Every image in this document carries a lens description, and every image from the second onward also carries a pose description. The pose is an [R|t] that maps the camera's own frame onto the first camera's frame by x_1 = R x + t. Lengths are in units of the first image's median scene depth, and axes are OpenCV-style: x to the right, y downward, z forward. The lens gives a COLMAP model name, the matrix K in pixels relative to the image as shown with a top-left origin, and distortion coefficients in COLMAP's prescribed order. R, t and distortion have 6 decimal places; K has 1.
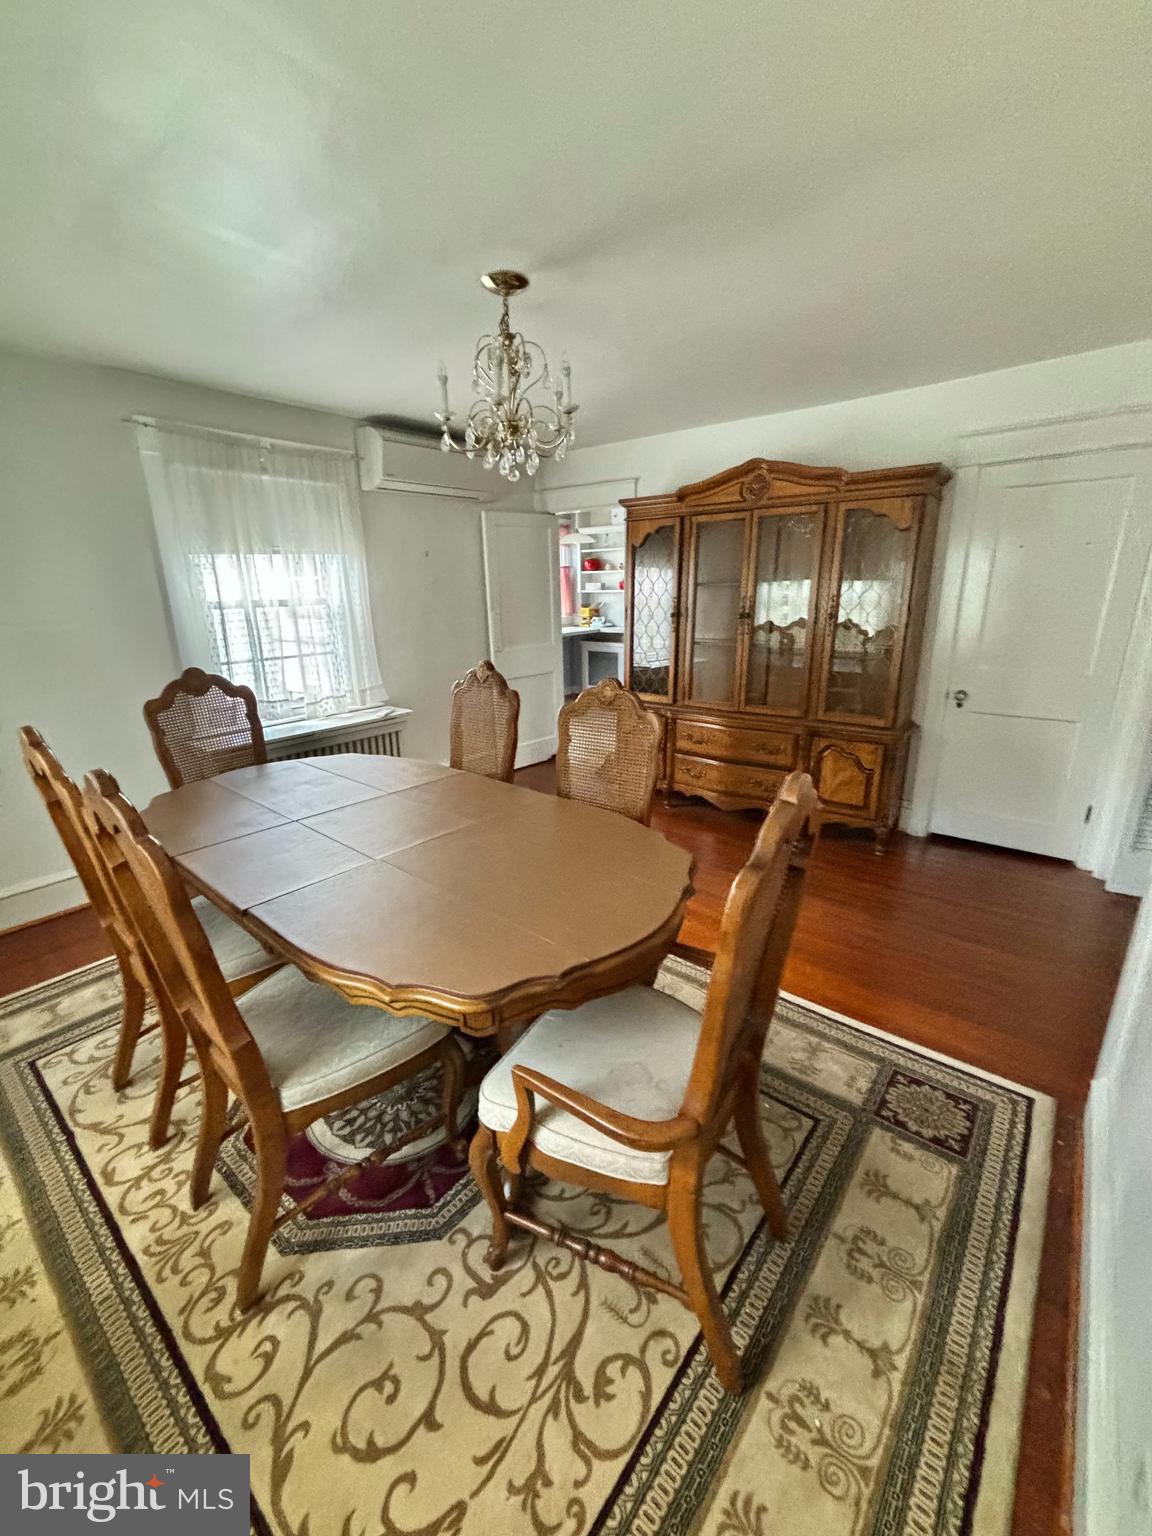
lens RADIAL K [[617.4, 0, 572.2], [0, 617.4, 760.7], [0, 0, 1]] dist [0.000237, -0.000242]
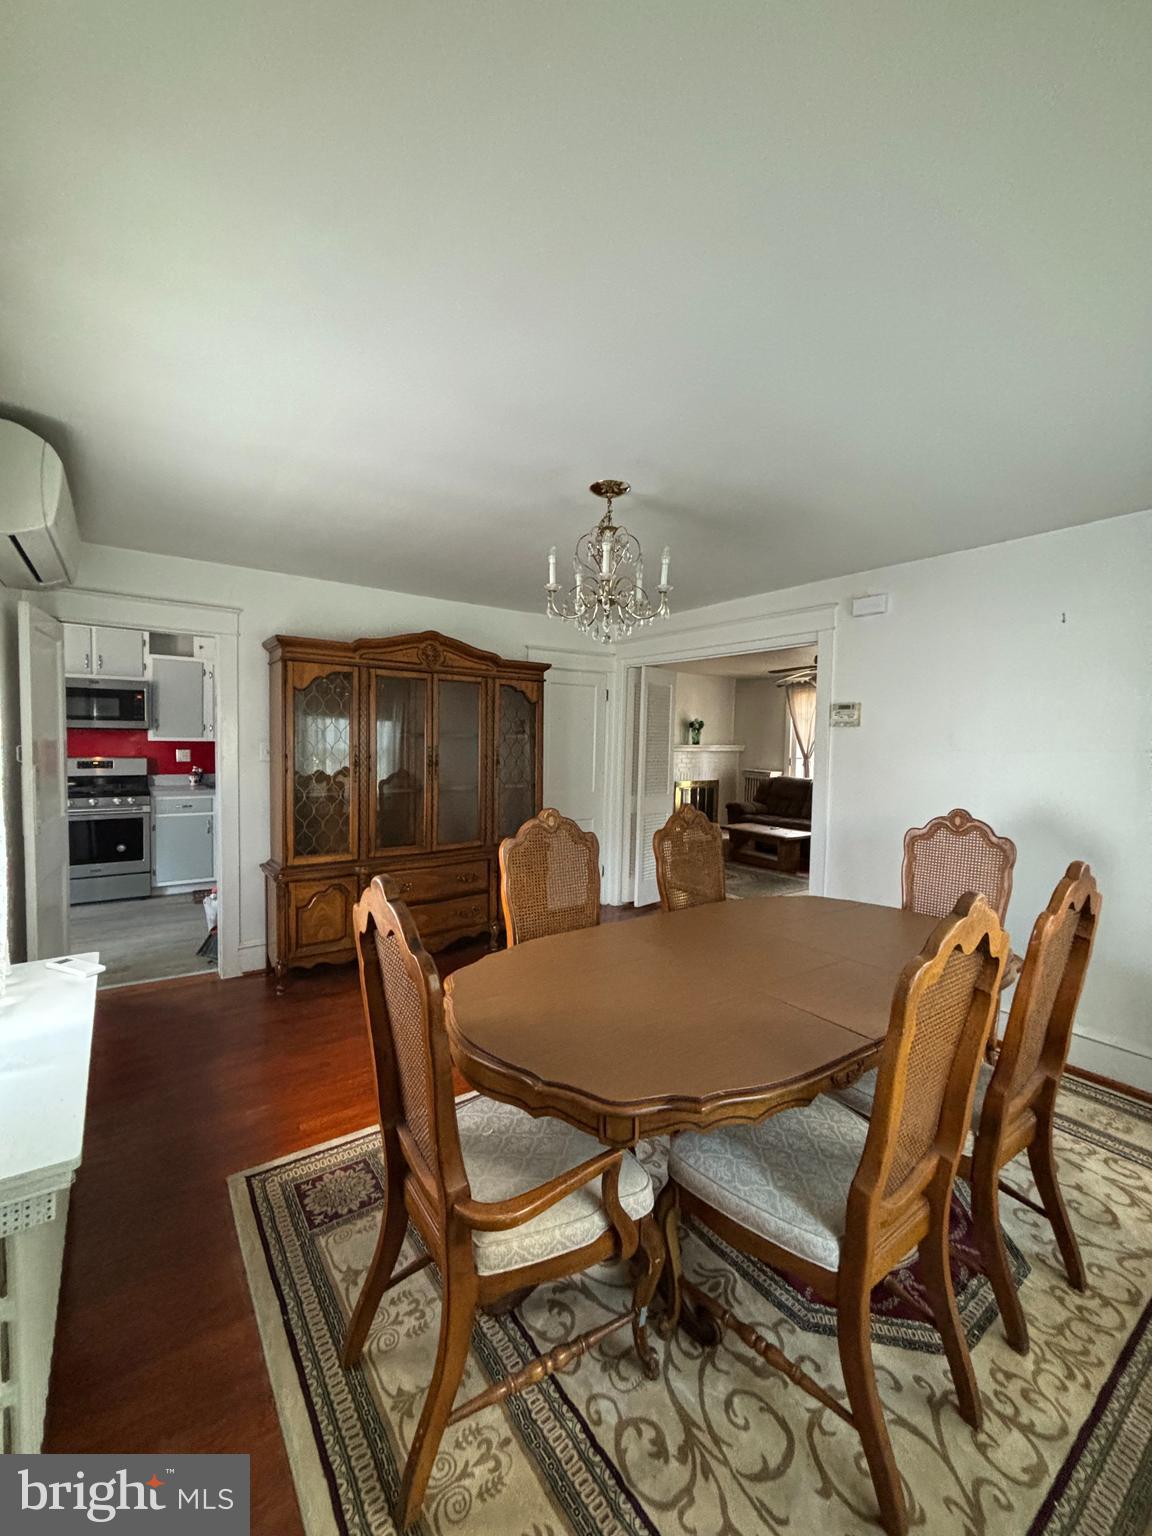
lens RADIAL K [[617.4, 0, 571.9], [0, 617.4, 771.9], [0, 0, 1]] dist [0.000237, -0.000242]
pose [[0.254938, -0.029043, 0.966521, -1.618701], [0.238097, 0.970659, -0.033635, -0.289733], [-0.937185, 0.238701, 0.254373, 1.138130]]
